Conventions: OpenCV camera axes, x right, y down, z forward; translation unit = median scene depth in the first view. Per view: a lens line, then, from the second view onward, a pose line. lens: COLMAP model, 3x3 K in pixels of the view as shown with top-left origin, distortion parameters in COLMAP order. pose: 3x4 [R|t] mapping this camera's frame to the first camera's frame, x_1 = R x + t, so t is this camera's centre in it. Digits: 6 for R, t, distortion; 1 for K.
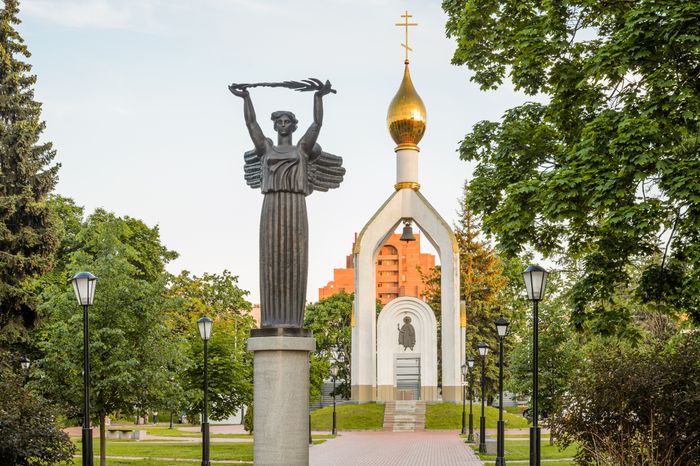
lens RADIAL K [[1109.0, 0, 351.1], [0, 1109.0, 230.8], [0, 0, 1]] dist [-0.044798, 0.000000]
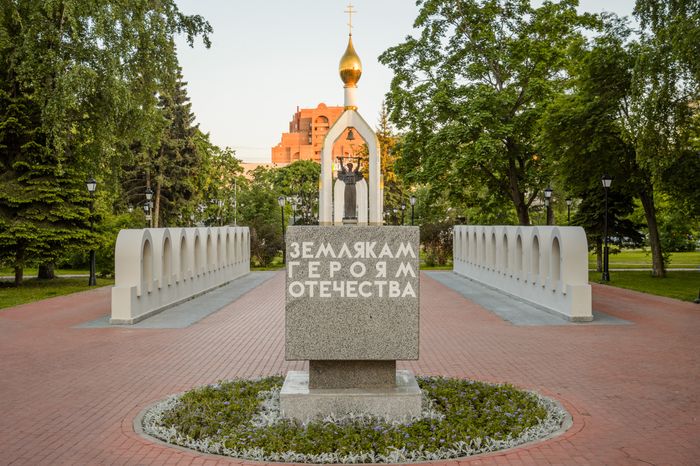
lens RADIAL K [[892.7, 0, 349.7], [0, 892.7, 227.5], [0, 0, 1]] dist [-0.064329, 0.000000]
pose [[0.997185, -0.006405, 0.074705, -0.056305], [-0.005046, 0.988354, 0.152089, -0.068202], [-0.074809, -0.152038, 0.985540, -0.408105]]
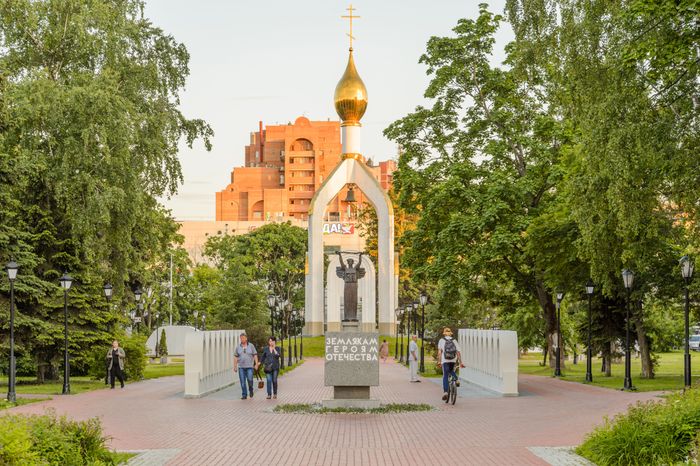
lens RADIAL K [[1686.5, 0, 347.5], [0, 1686.5, 233.7], [0, 0, 1]] dist [-0.230281, 0.000000]
pose [[0.997260, 0.000169, 0.073972, -0.087536], [-0.007281, 0.995365, 0.095890, -0.131549], [-0.073613, -0.096166, 0.992640, -0.812610]]
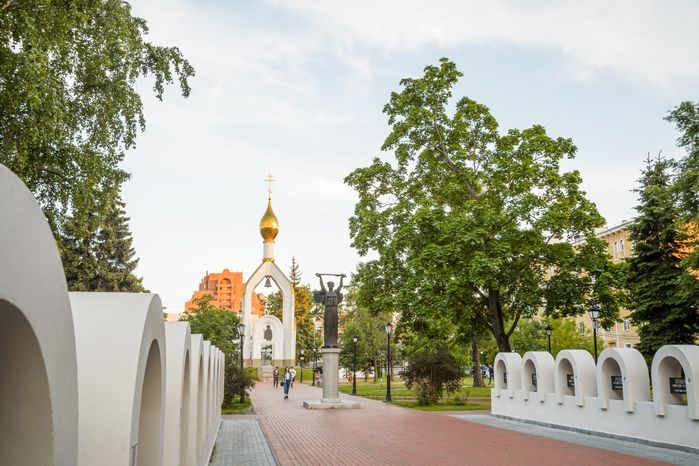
lens RADIAL K [[637.4, 0, 336.6], [0, 637.4, 228.6], [0, 0, 1]] dist [-0.002490, 0.000000]
pose [[0.974025, 0.042265, 0.222461, -0.090678], [-0.028780, 0.997566, -0.063516, -0.027252], [-0.224604, 0.055464, 0.972870, -0.171675]]
